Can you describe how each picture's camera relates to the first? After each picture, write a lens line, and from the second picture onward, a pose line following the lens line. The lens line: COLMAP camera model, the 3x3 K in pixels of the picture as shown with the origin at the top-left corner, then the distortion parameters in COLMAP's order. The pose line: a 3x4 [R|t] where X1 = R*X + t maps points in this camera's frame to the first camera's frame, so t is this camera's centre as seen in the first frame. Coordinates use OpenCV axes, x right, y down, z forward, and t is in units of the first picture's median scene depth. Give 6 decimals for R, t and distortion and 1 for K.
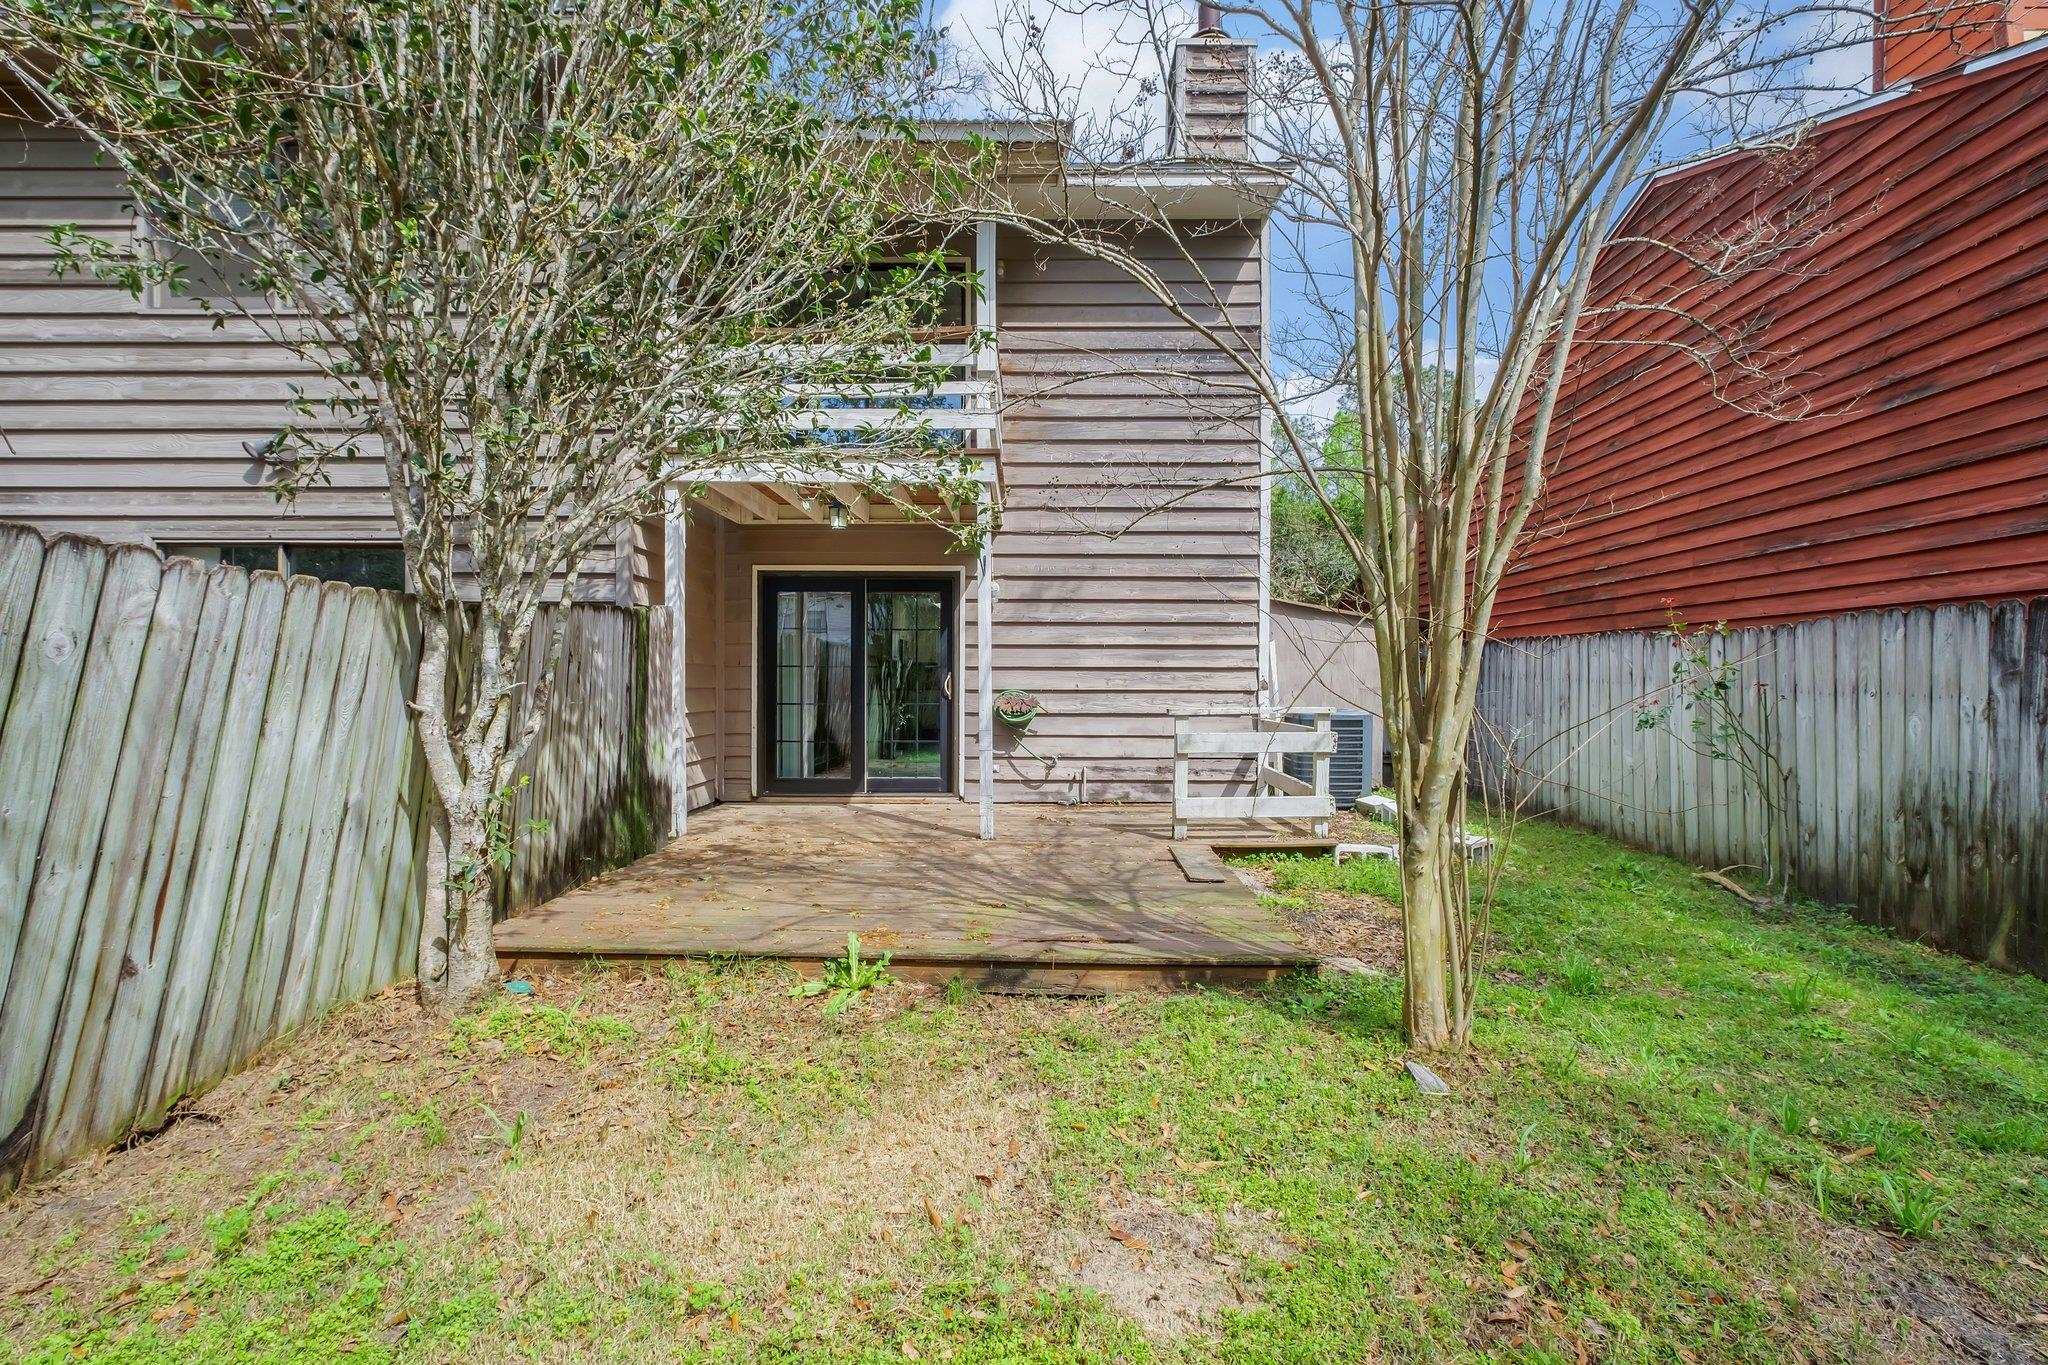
lens RADIAL K [[905.7, 0, 1024.0], [0, 905.7, 682.5], [0, 0, 1]] dist [-0.000276, -0.000233]
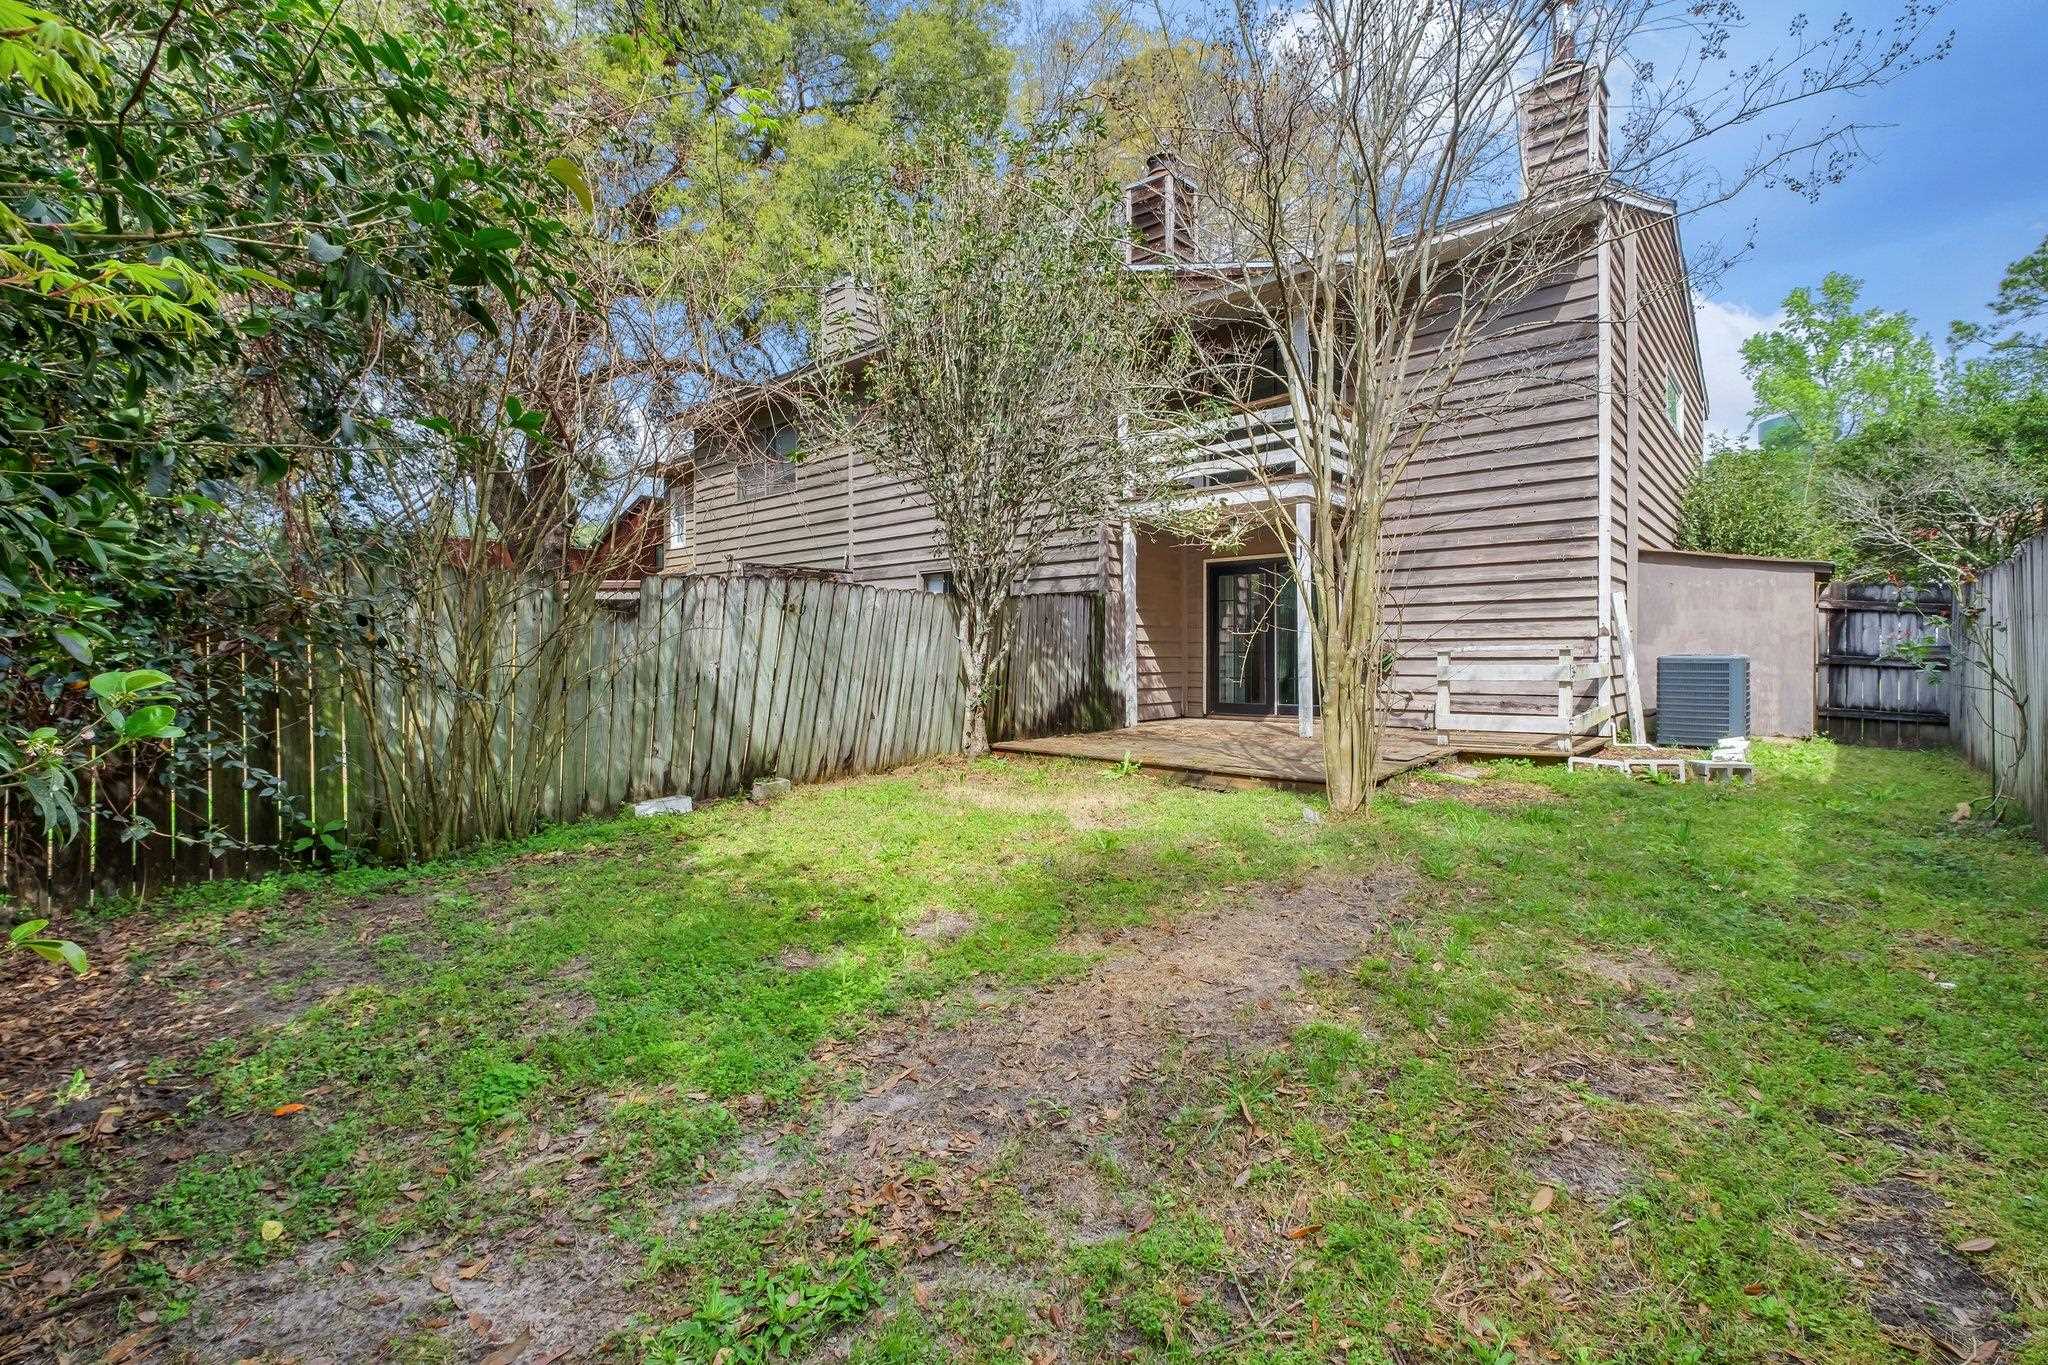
lens RADIAL K [[884.8, 0, 1022.5], [0, 884.8, 664.2], [0, 0, 1]] dist [-0.004817, -0.000082]
pose [[0.756116, 0.000210, -0.654438, 0.693265], [0.003896, 0.999981, 0.004822, 0.056002], [0.654426, -0.006196, 0.756100, -0.483871]]
